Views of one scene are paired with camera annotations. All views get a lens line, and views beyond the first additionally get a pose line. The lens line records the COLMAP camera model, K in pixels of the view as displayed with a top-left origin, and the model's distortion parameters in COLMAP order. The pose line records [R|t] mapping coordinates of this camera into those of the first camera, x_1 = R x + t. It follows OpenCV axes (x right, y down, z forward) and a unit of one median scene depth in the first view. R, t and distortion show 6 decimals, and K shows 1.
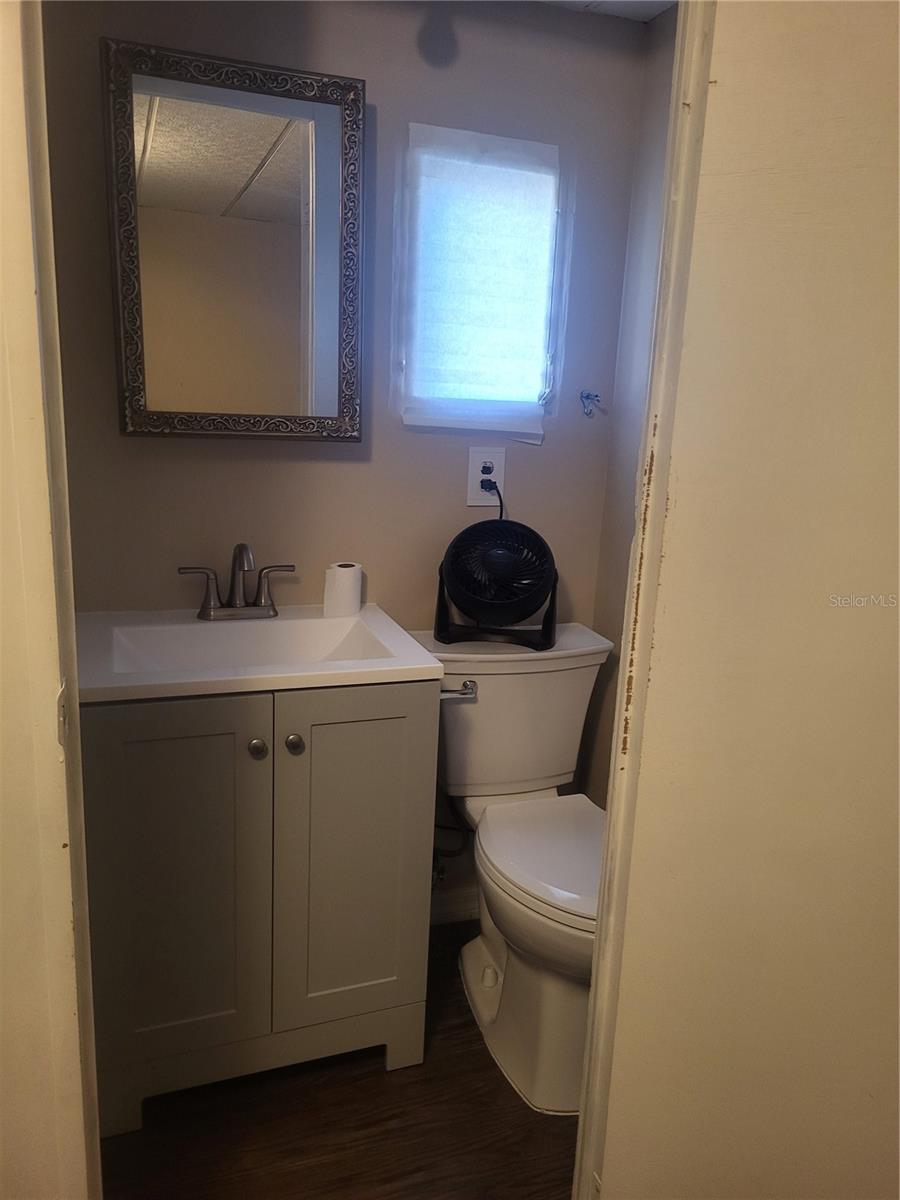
lens RADIAL K [[923.1, 0, 466.5], [0, 923.1, 610.5], [0, 0, 1]] dist [0.059304, -0.066440]
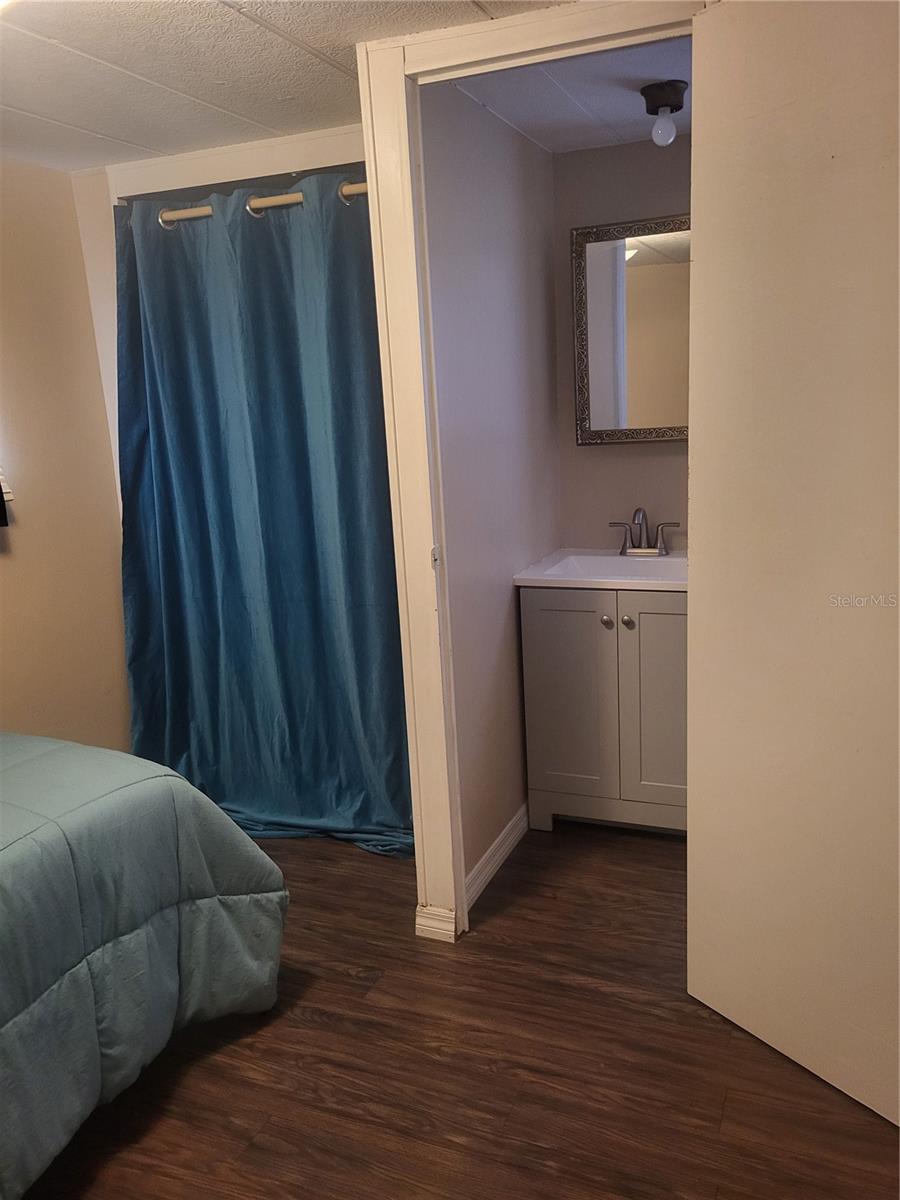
lens RADIAL K [[923.1, 0, 466.5], [0, 923.1, 610.5], [0, 0, 1]] dist [0.059304, -0.066440]
pose [[0.712201, 0.073017, -0.698168, 0.726827], [-0.074477, 0.996822, 0.028277, 0.089252], [0.698014, 0.031858, 0.715375, -0.390528]]
